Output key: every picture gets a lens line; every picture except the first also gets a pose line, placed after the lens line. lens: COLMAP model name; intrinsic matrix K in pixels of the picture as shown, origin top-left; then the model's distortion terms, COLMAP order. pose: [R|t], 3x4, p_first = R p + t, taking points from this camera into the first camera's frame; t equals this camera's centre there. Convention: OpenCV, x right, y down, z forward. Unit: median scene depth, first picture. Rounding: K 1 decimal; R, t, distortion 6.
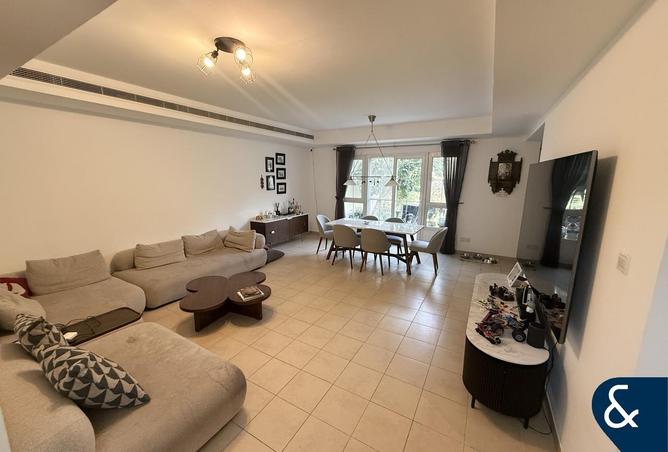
lens RADIAL K [[264.4, 0, 334.3], [0, 264.4, 225.3], [0, 0, 1]] dist [0.000894, 0.000053]
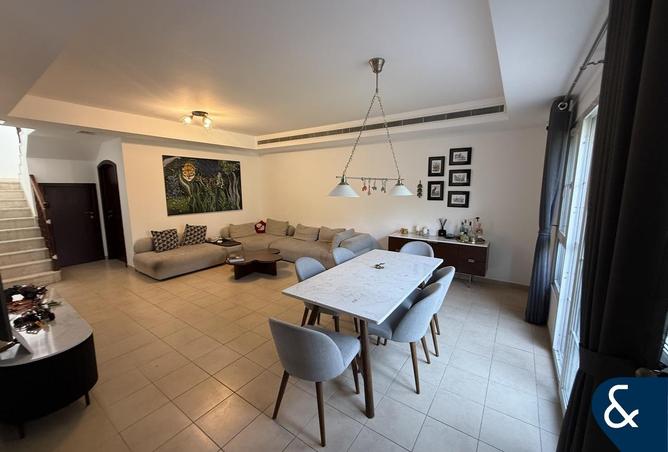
lens RADIAL K [[264.4, 0, 334.4], [0, 264.4, 223.9], [0, 0, 1]] dist [0.000894, 0.000053]
pose [[-0.086853, 0.136233, -0.986862, 0.527366], [-0.183962, 0.971376, 0.150285, -0.127305], [0.979089, 0.194598, -0.059305, 0.772272]]
